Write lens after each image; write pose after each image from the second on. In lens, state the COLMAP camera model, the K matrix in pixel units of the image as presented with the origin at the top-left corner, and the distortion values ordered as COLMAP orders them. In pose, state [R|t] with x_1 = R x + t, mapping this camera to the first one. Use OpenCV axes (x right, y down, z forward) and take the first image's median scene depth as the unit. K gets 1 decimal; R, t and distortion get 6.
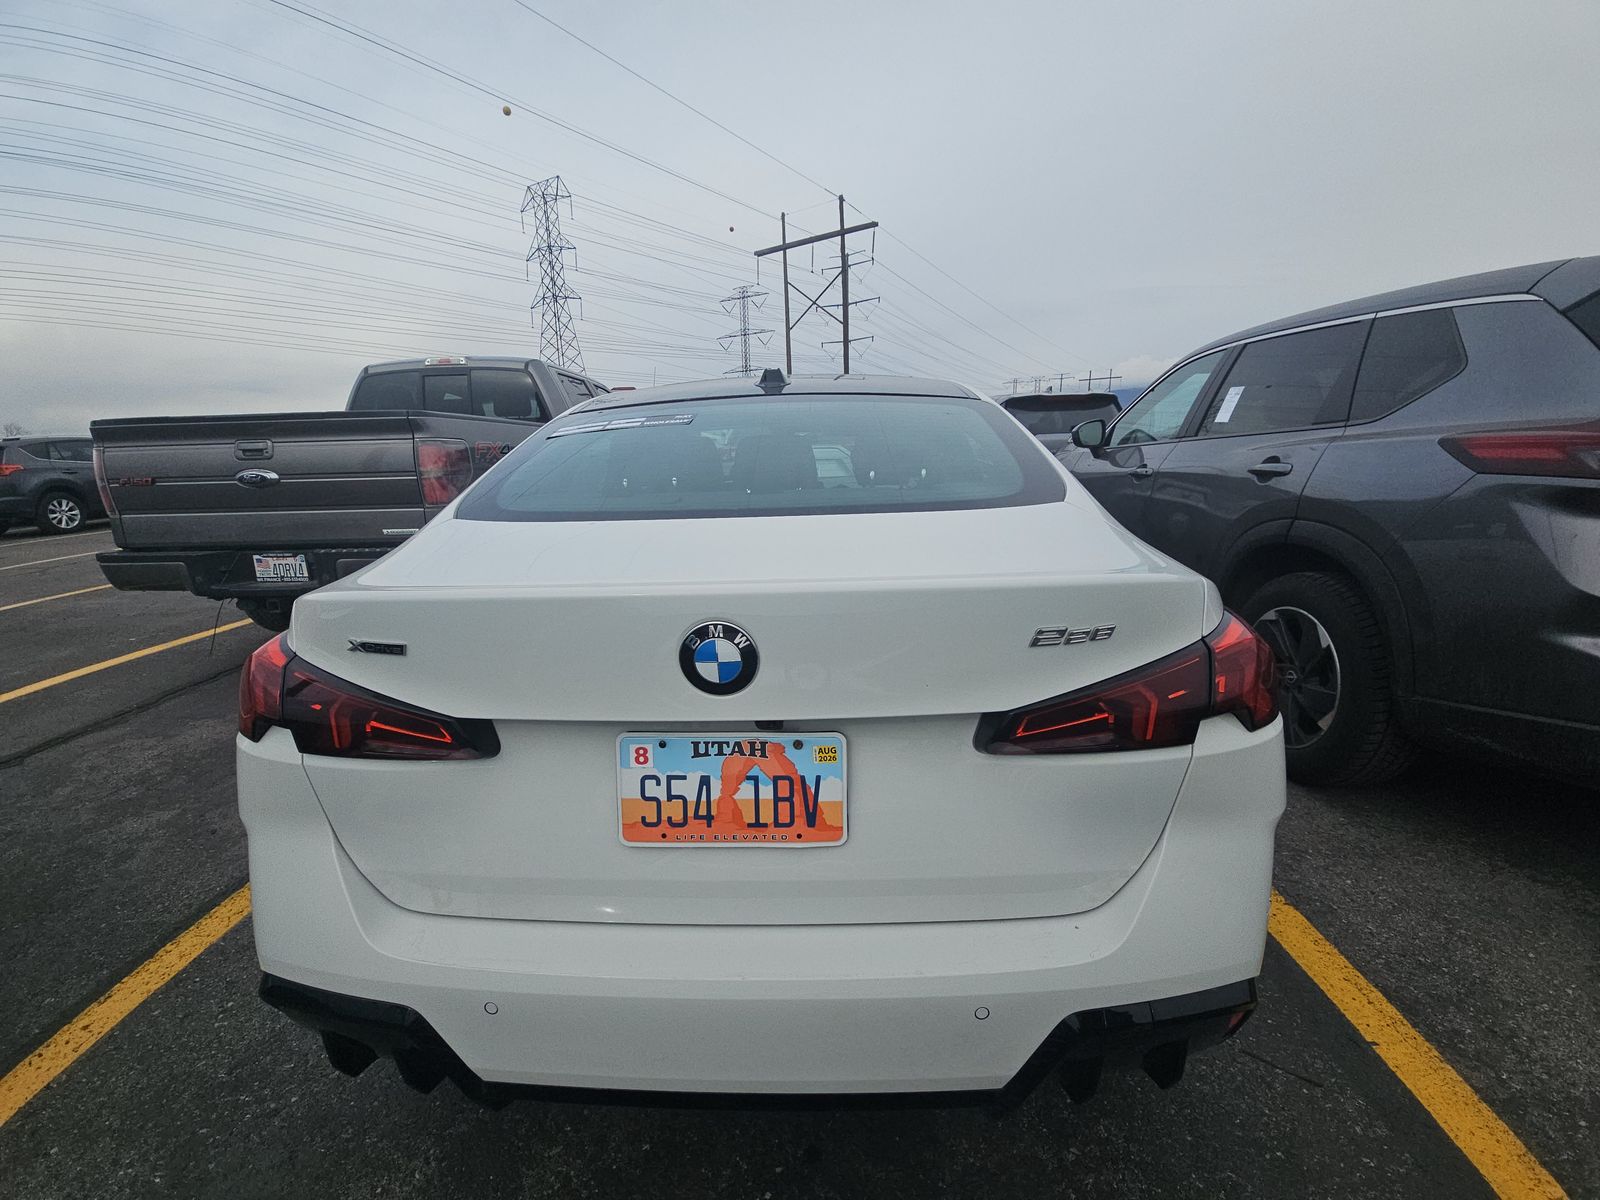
lens RADIAL K [[658.1, 0, 802.5], [0, 658.1, 607.6], [0, 0, 1]] dist [0.000008, 0.000027]
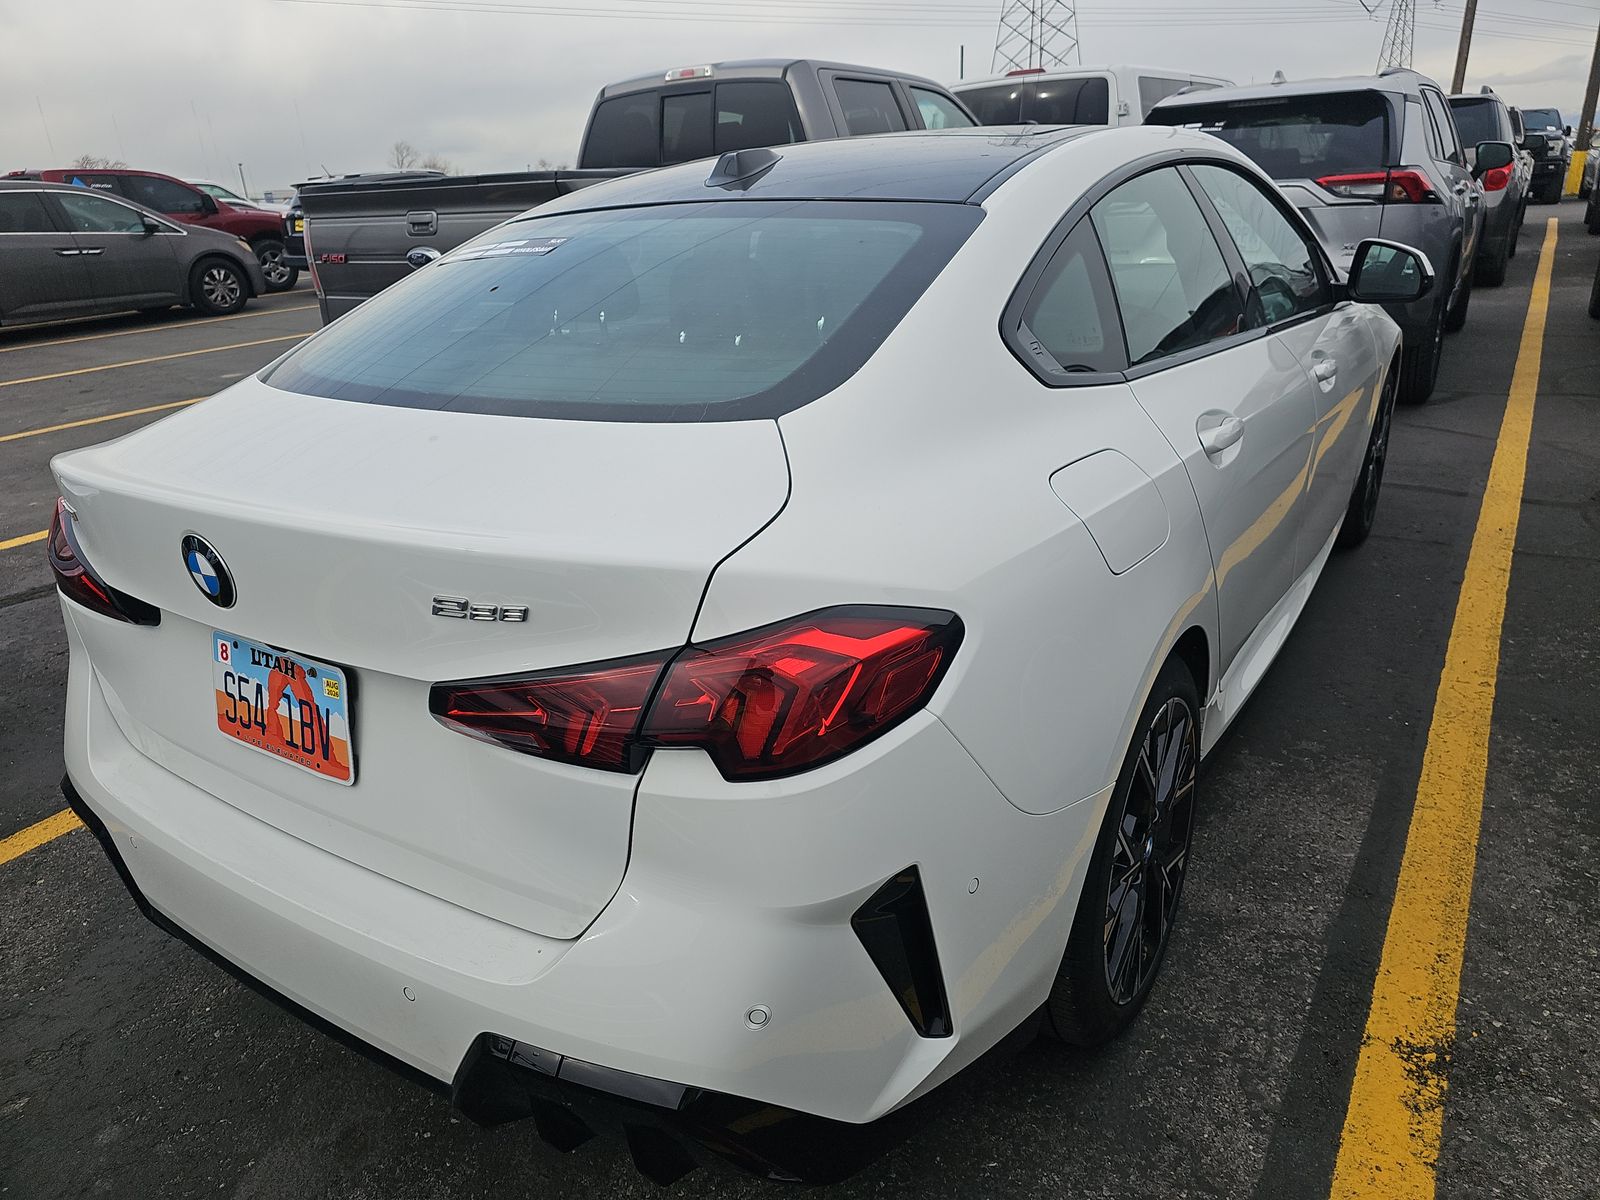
lens RADIAL K [[1064.9, 0, 800.0], [0, 1064.9, 600.0], [0, 0, 1]] dist [0.043411, -0.020697]
pose [[0.856125, 0.171417, -0.487510, 1.307622], [-0.092678, 0.979016, 0.181487, -0.234479], [0.508391, -0.110194, 0.854047, 0.051410]]
